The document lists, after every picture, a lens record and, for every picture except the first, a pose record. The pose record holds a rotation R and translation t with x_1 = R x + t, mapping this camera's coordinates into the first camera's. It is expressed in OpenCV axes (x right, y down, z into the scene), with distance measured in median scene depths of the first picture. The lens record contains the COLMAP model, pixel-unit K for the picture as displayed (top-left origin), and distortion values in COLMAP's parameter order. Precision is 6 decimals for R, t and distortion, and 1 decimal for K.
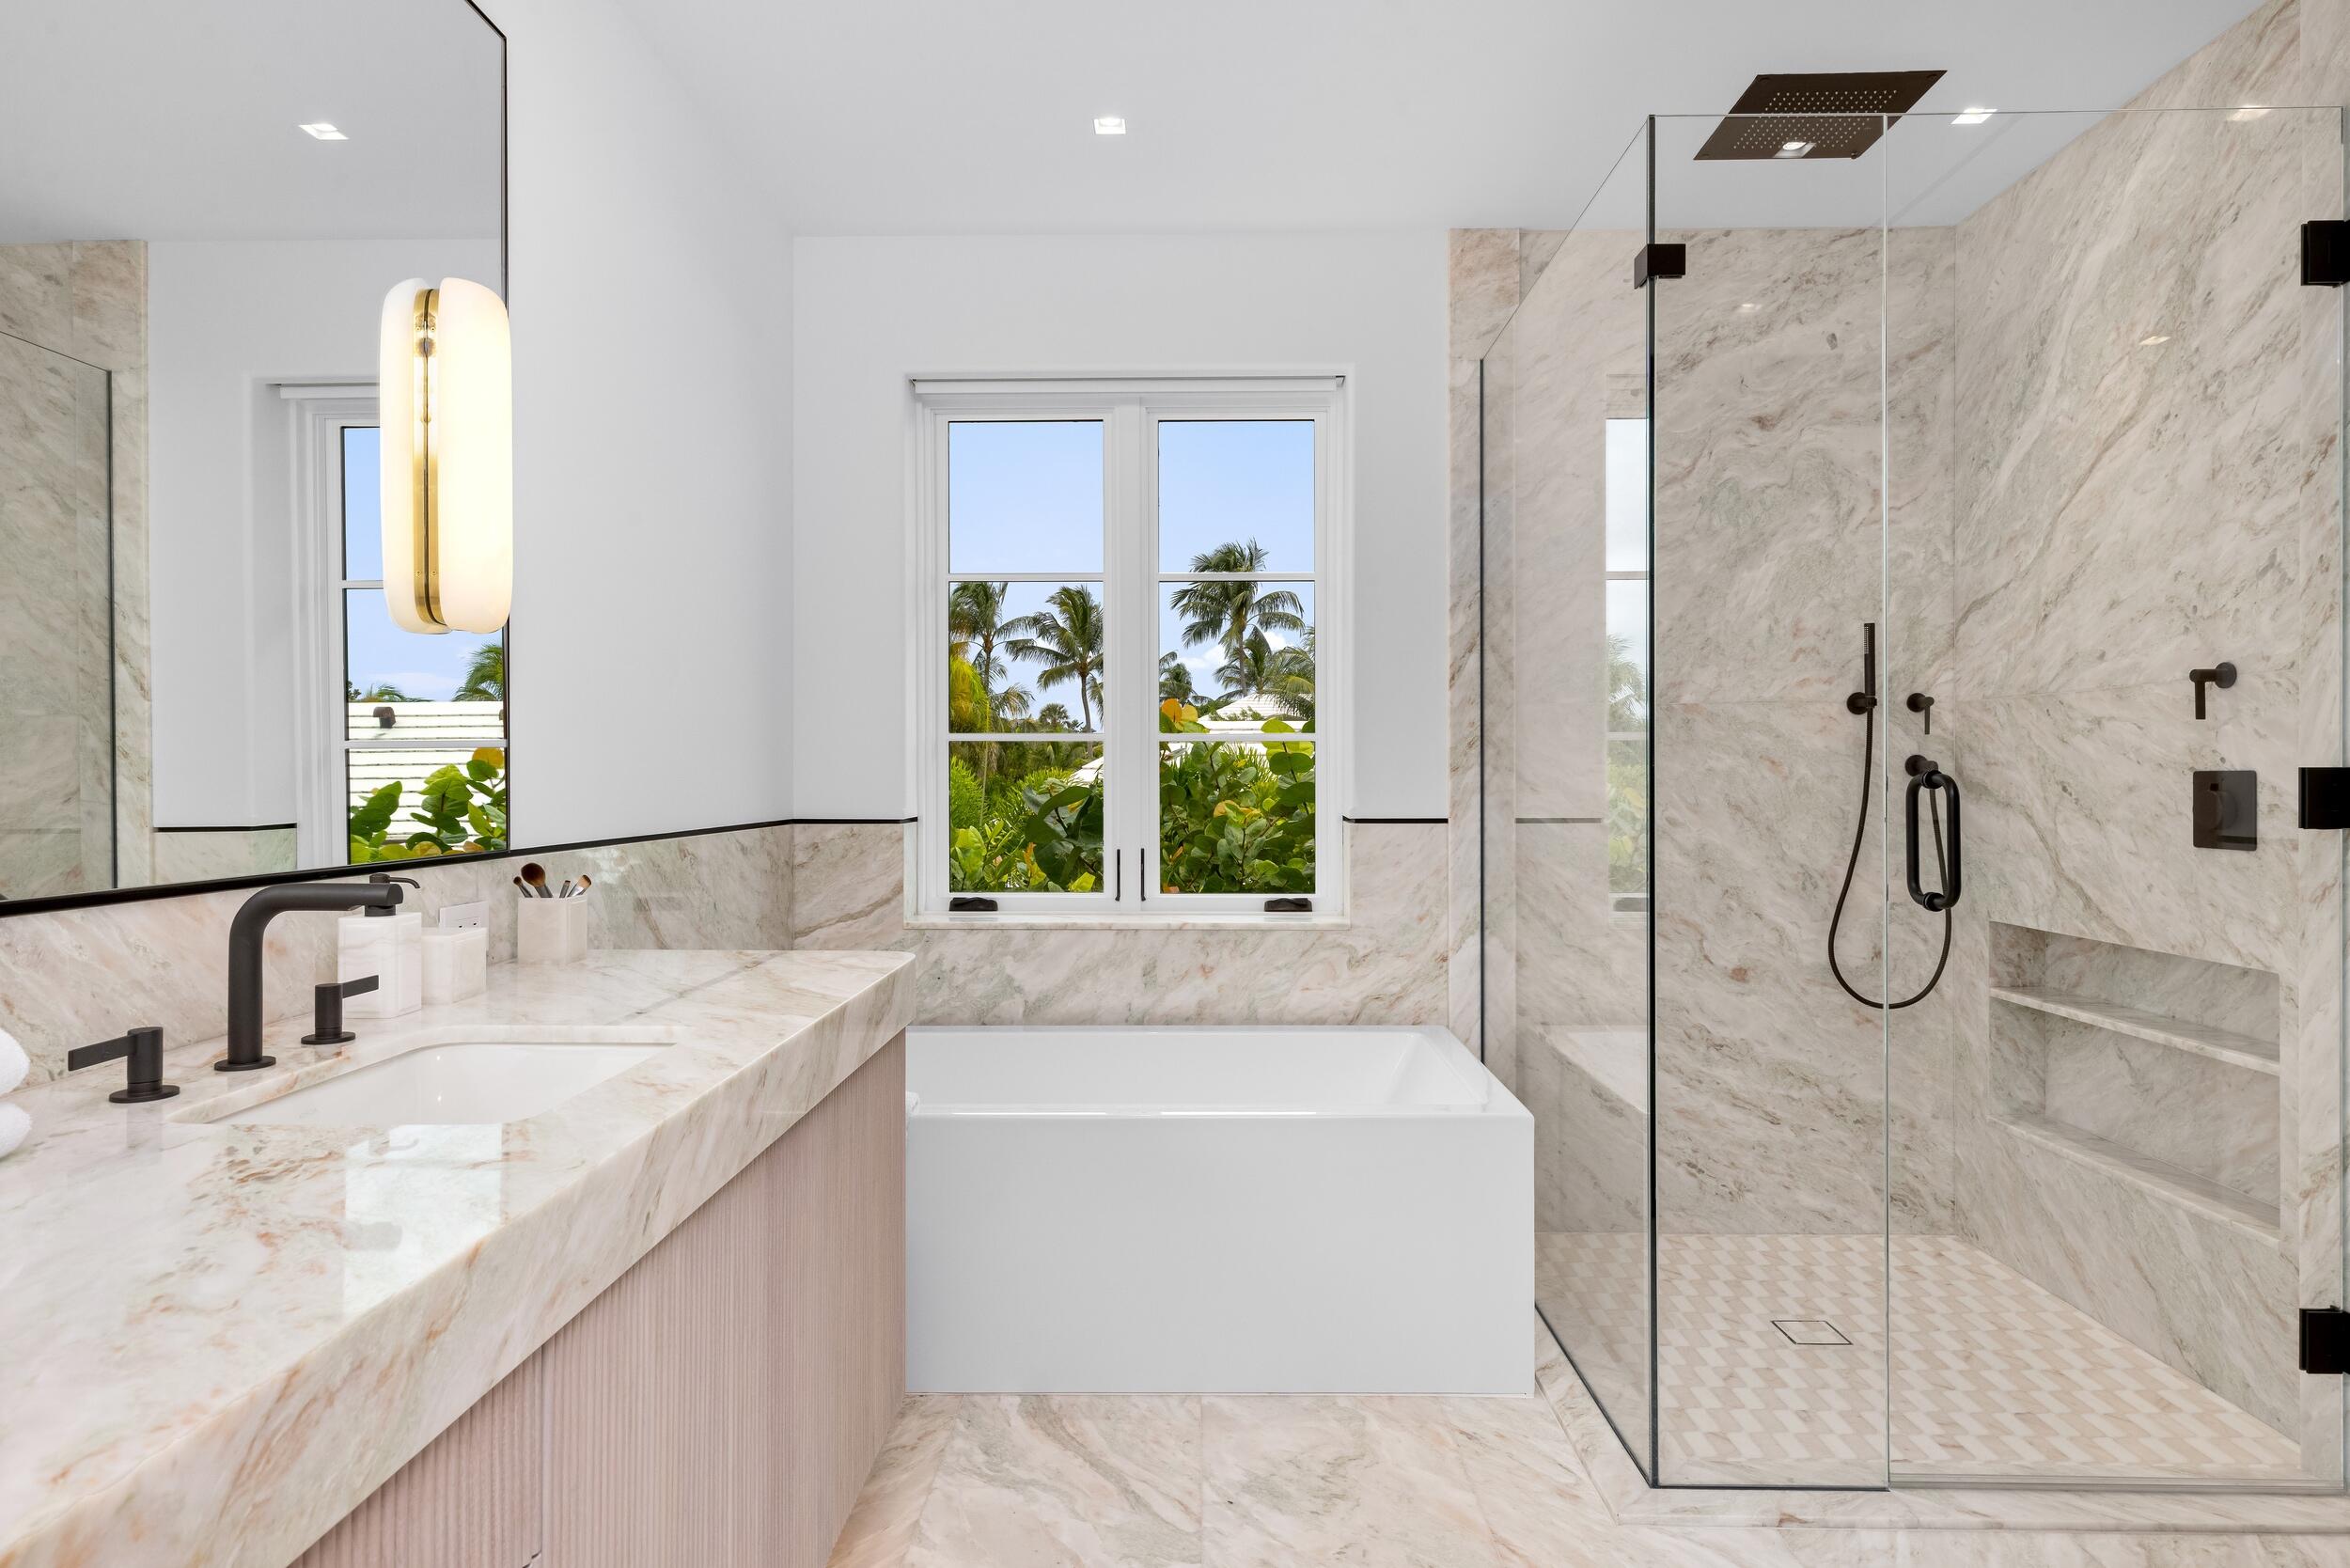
lens RADIAL K [[1300.9, 0, 1169.2], [0, 1300.9, 783.3], [0, 0, 1]] dist [0.005670, 0.000695]
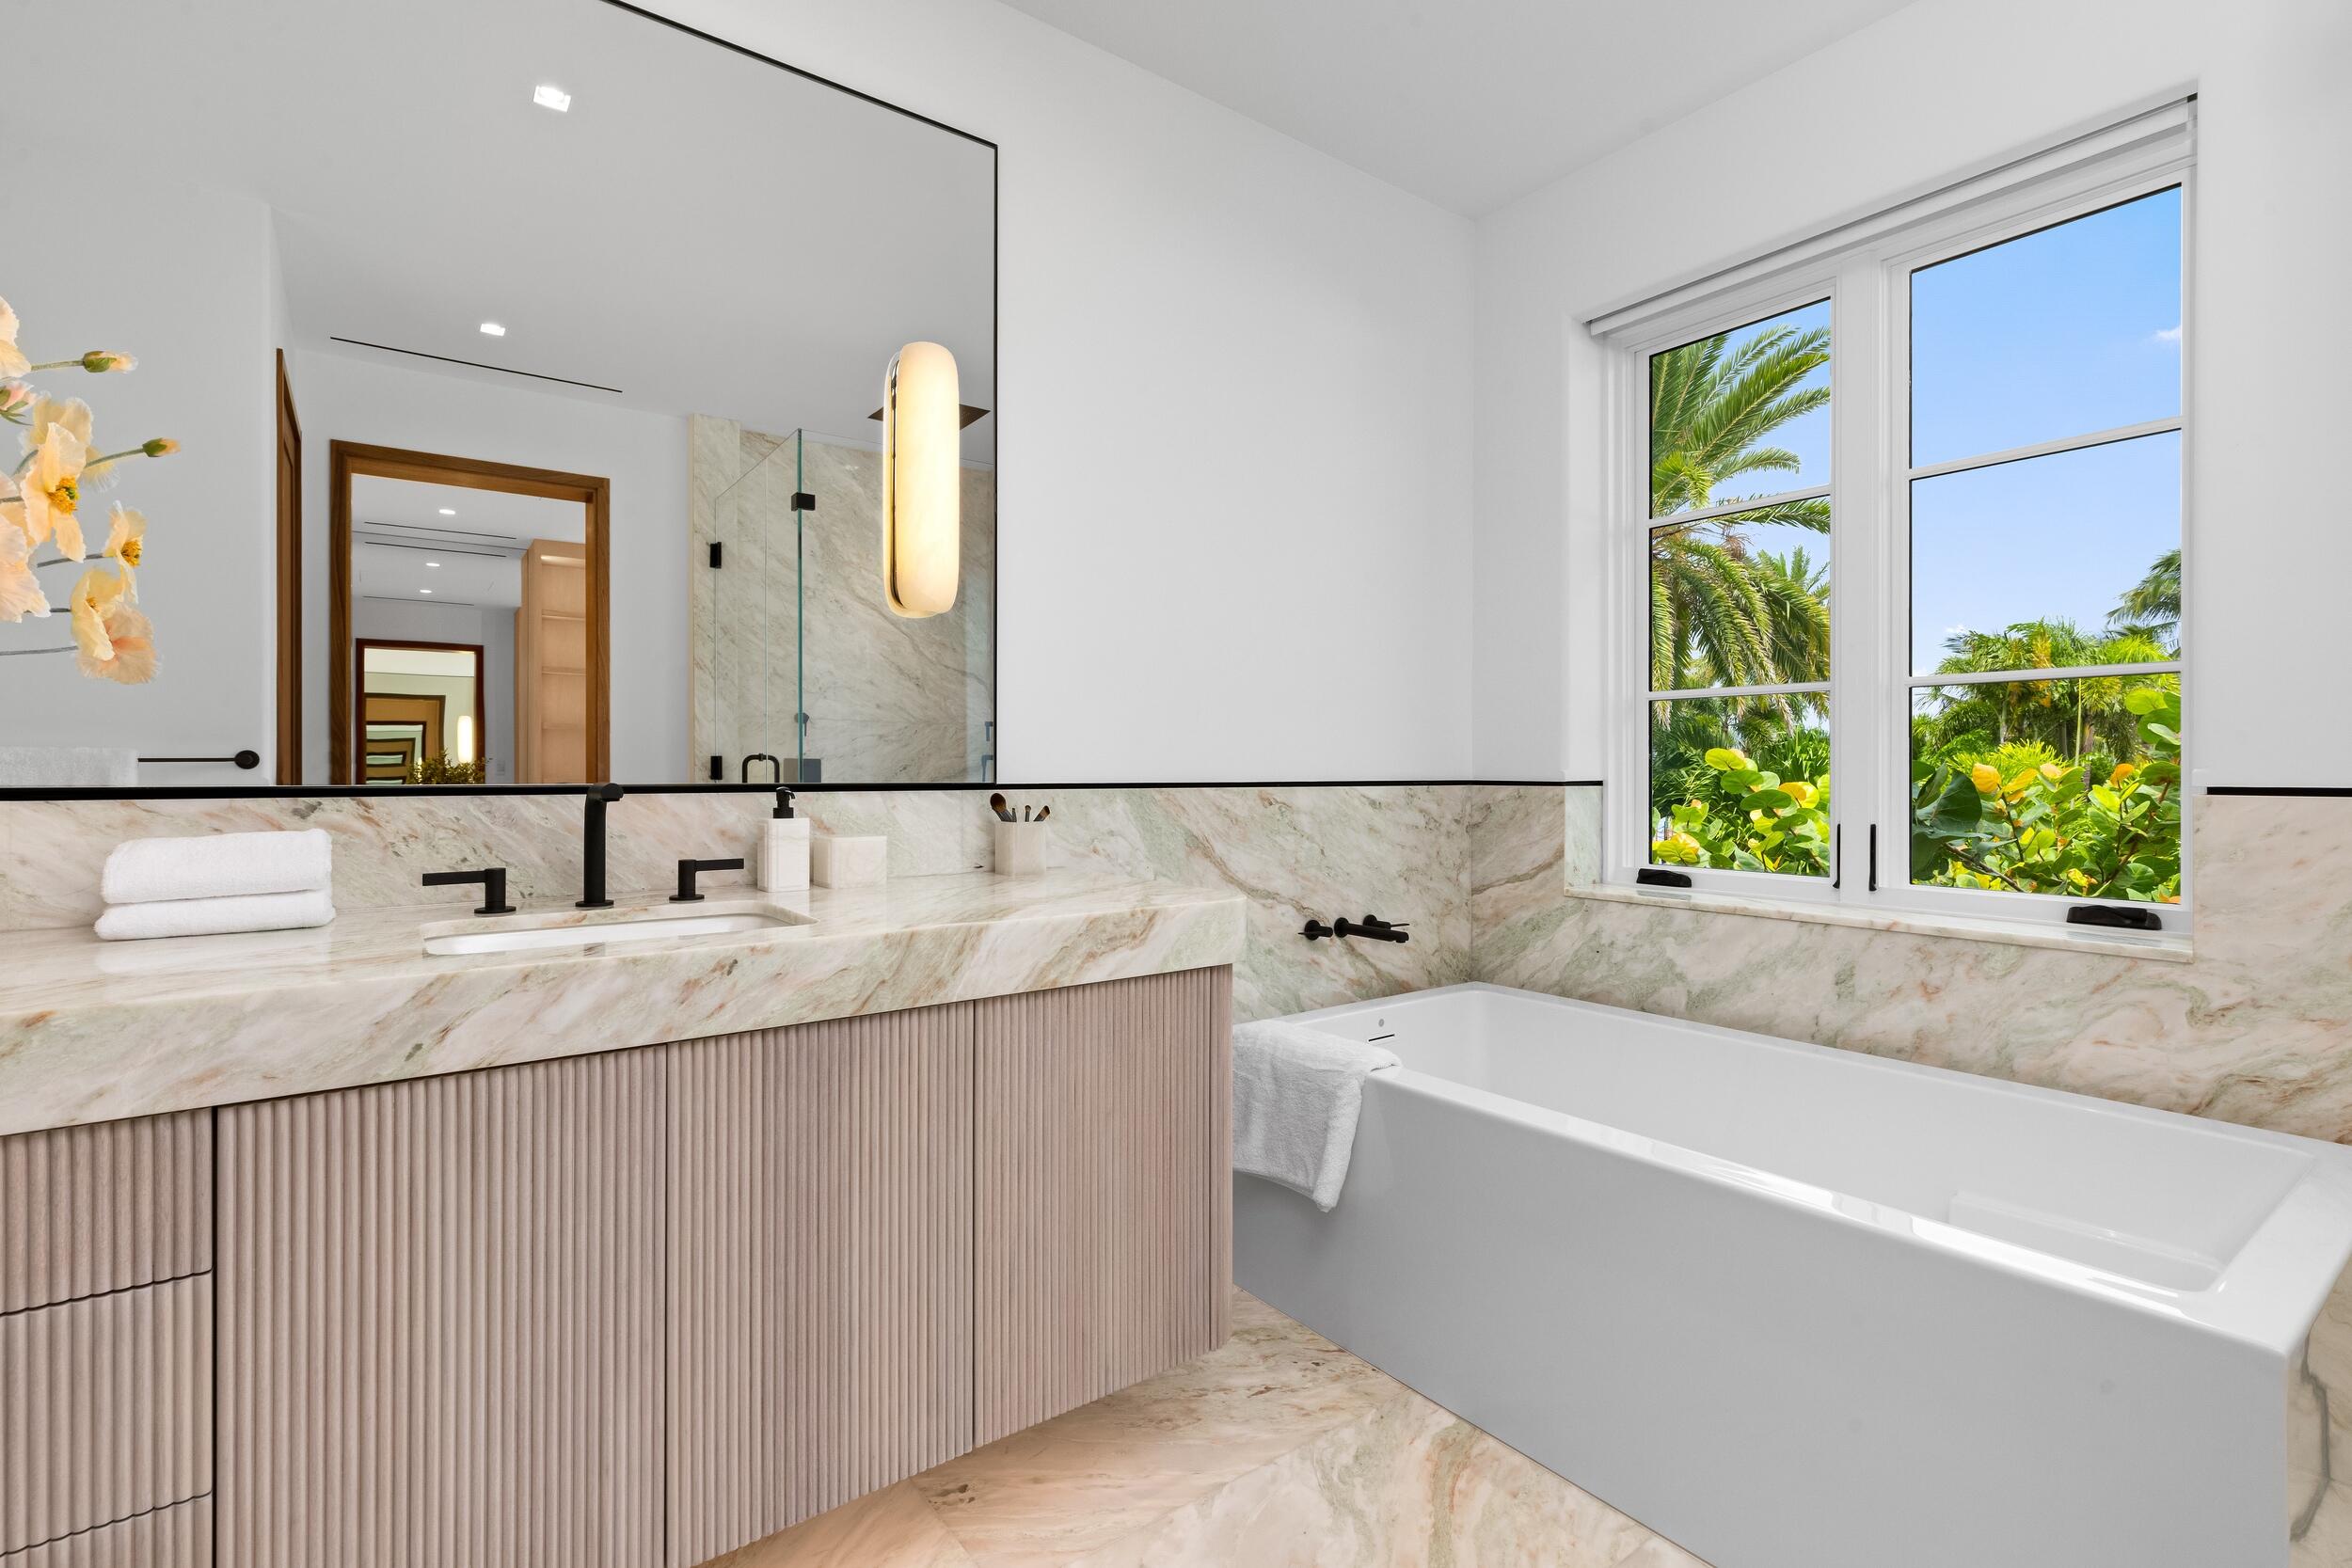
lens RADIAL K [[1073.0, 0, 1176.6], [0, 1073.0, 769.0], [0, 0, 1]] dist [0.004827, 0.001575]
pose [[0.614222, 0.000449, -0.789133, 0.248147], [-0.006002, 0.999974, -0.004103, 0.023314], [0.789111, 0.007256, 0.614208, 0.285929]]
